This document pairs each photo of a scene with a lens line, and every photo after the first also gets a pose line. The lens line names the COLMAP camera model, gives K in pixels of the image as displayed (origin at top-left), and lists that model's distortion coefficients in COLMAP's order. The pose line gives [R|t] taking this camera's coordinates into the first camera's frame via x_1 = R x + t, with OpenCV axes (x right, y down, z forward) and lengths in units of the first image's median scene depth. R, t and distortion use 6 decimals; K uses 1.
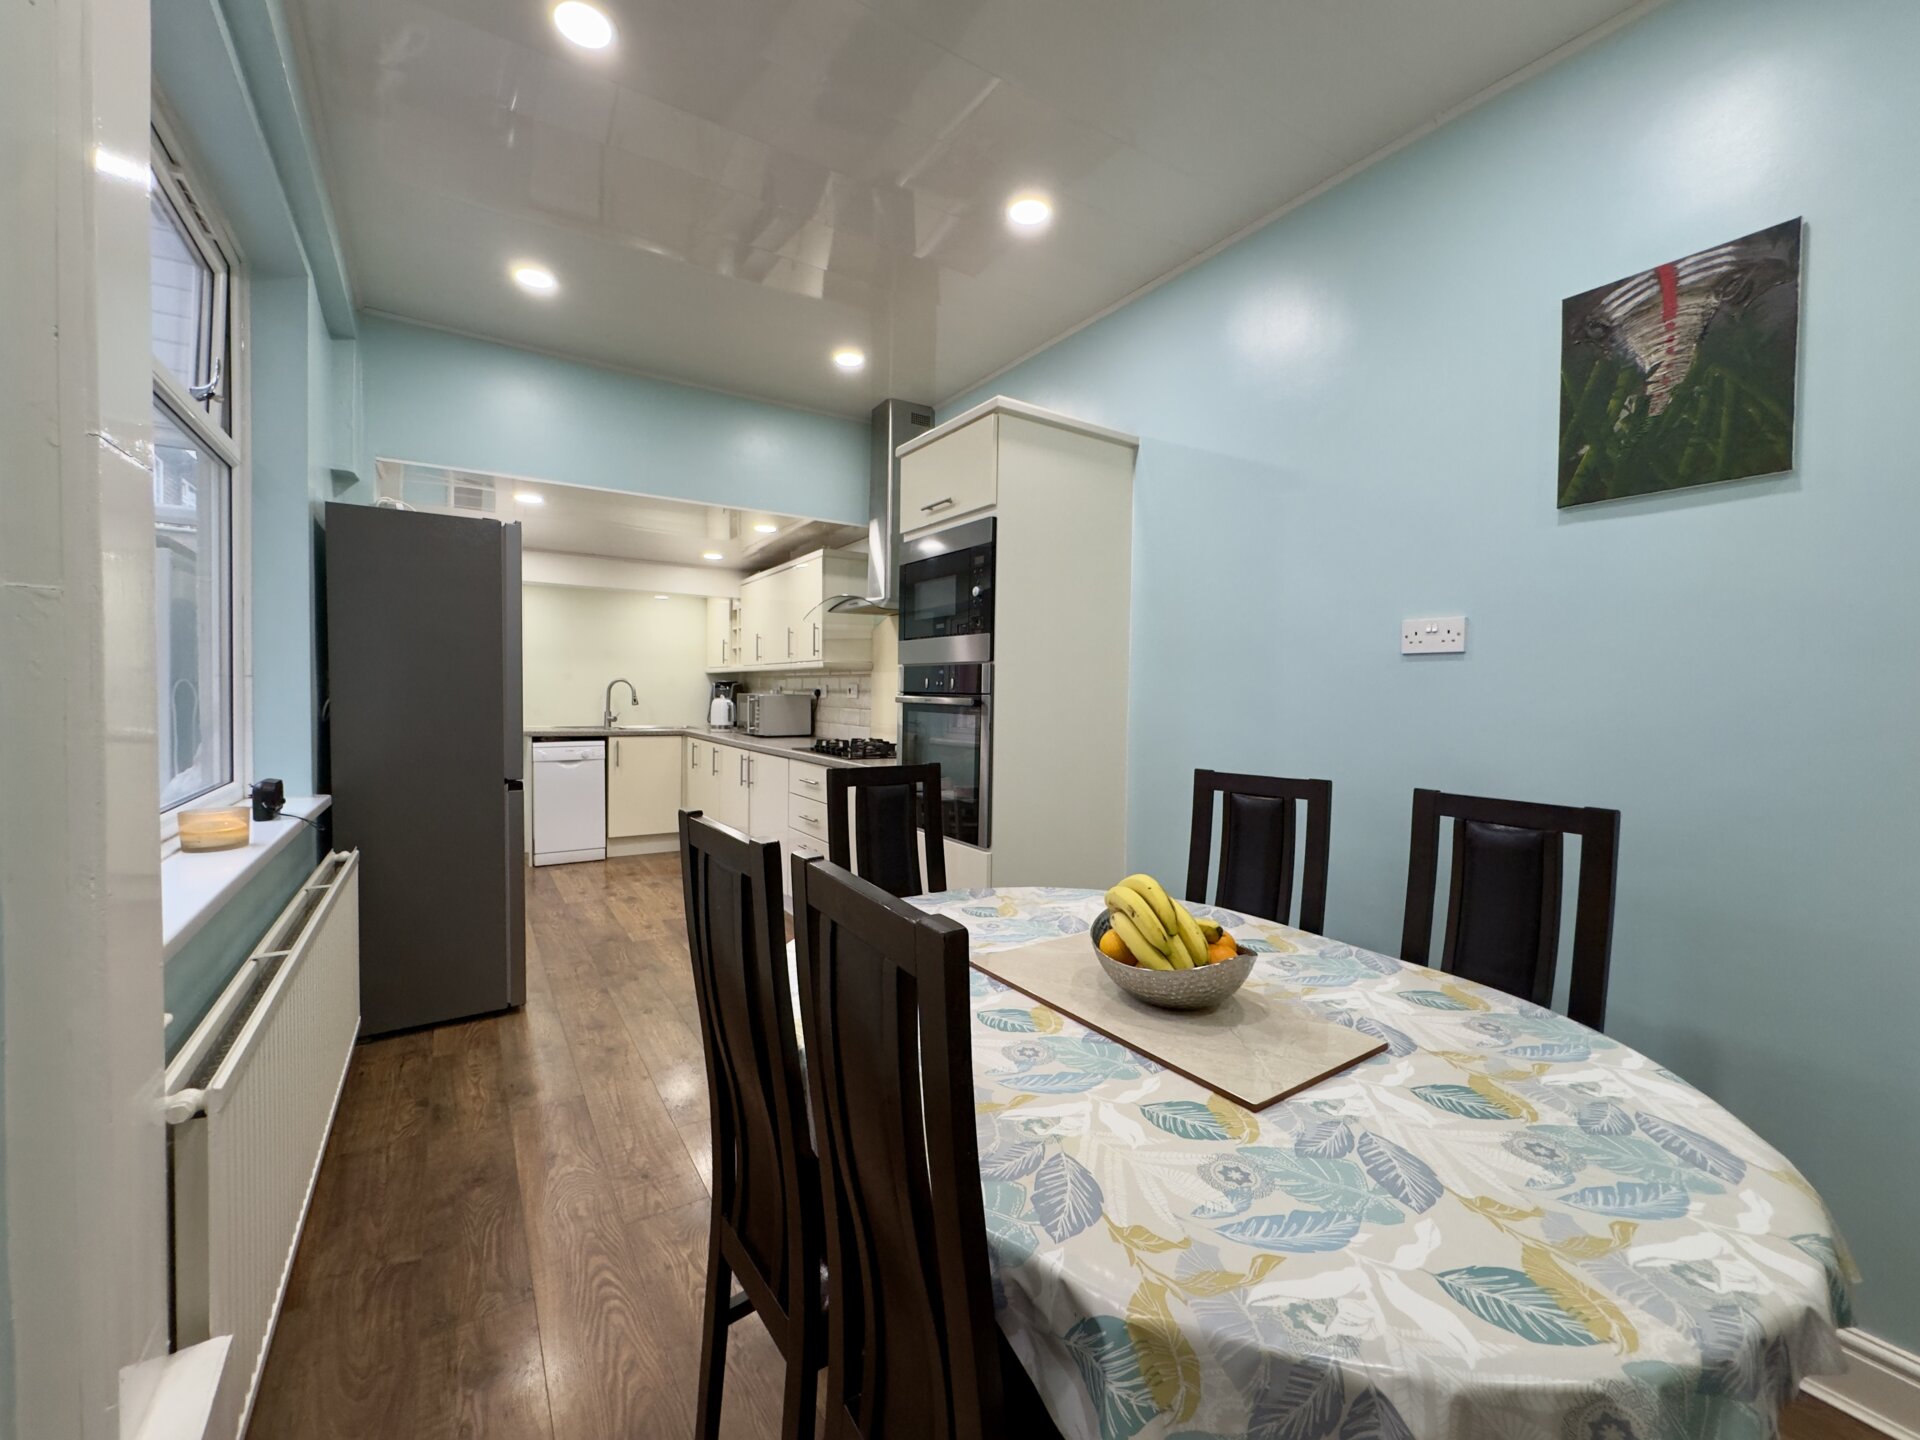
lens RADIAL K [[765.7, 0, 959.0], [0, 765.7, 729.2], [0, 0, 1]] dist [-0.003010, 0.000227]
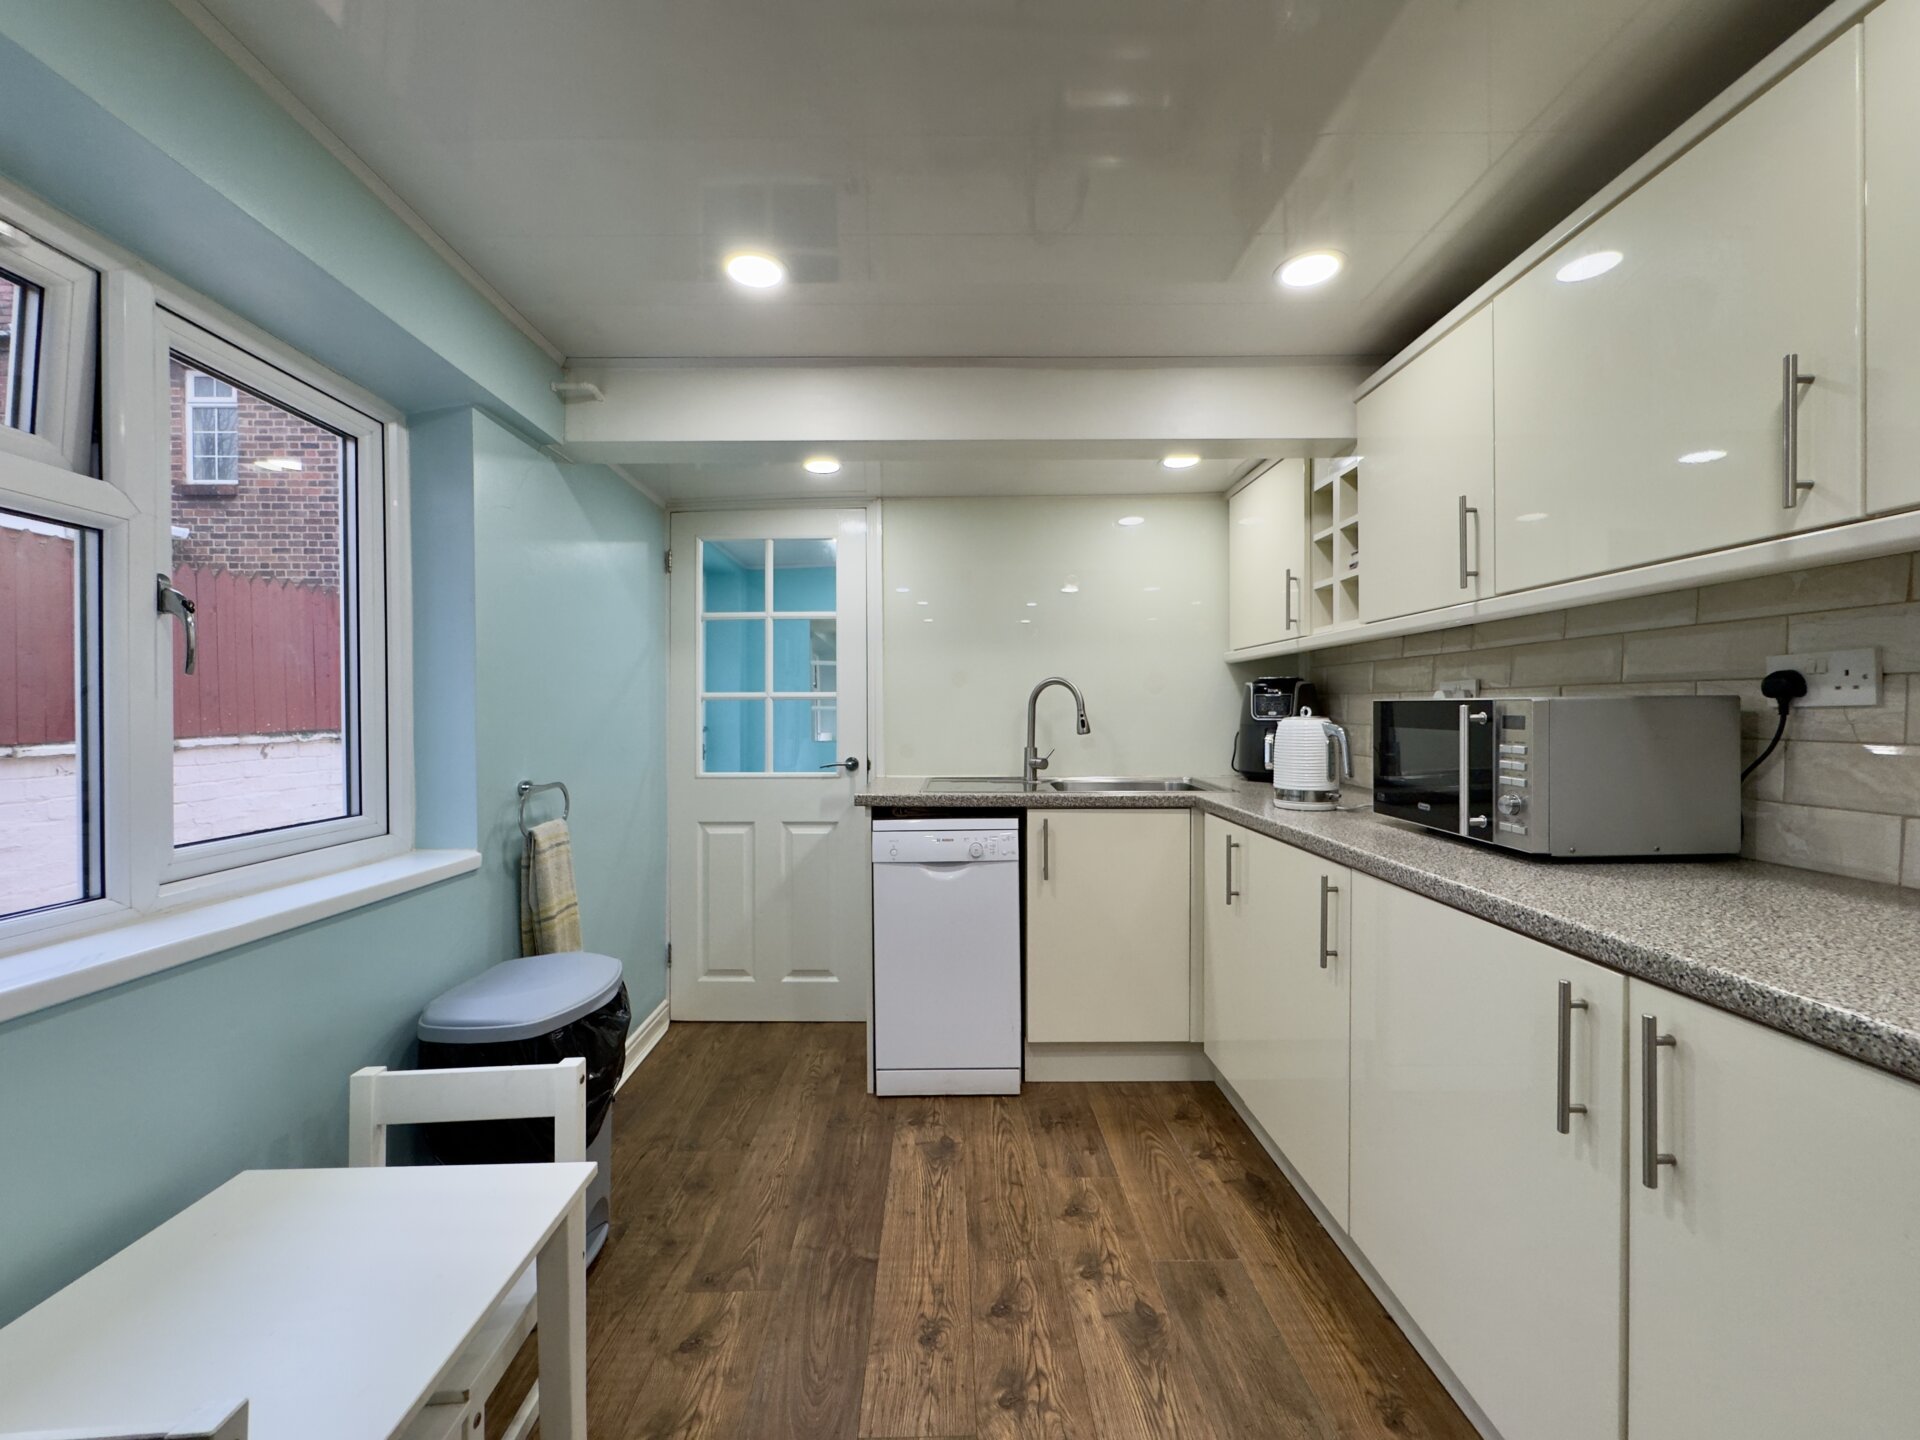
lens RADIAL K [[730.5, 0, 961.0], [0, 730.5, 752.6], [0, 0, 1]] dist [-0.014076, 0.000154]
pose [[0.850512, 0.014012, -0.525769, -0.896798], [-0.010861, 0.999900, 0.009079, -0.082412], [0.525844, -0.002012, 0.850579, 2.071453]]
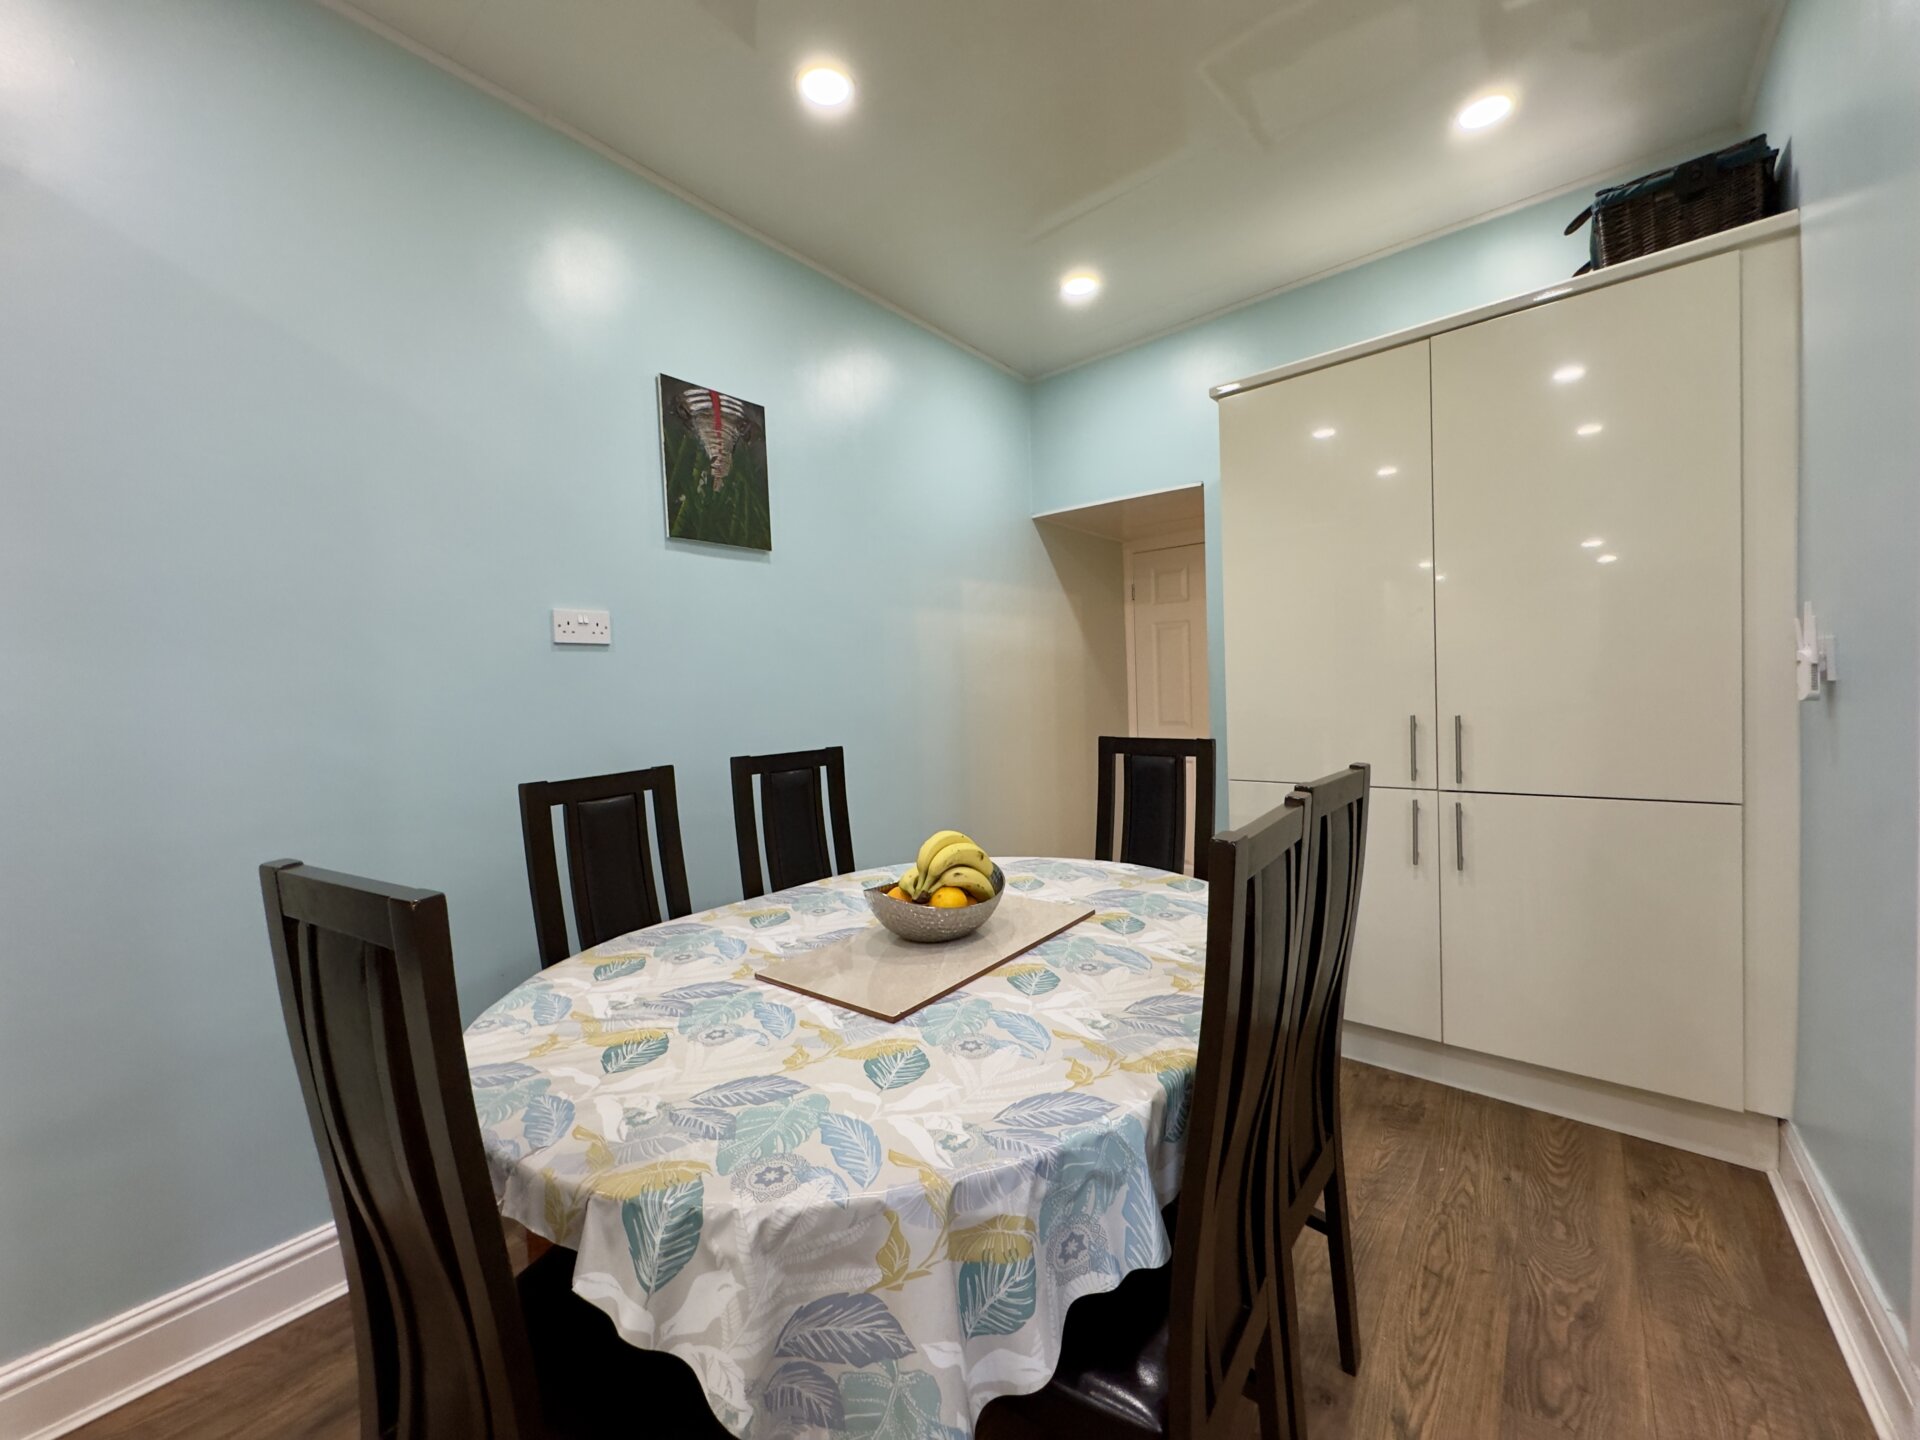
lens RADIAL K [[765.7, 0, 957.4], [0, 765.7, 719.4], [0, 0, 1]] dist [-0.003010, 0.000227]
pose [[-0.307215, -0.042025, 0.950712, -0.620528], [0.072250, 0.995111, 0.067335, -0.035018], [-0.948893, 0.089375, -0.302677, 0.985072]]
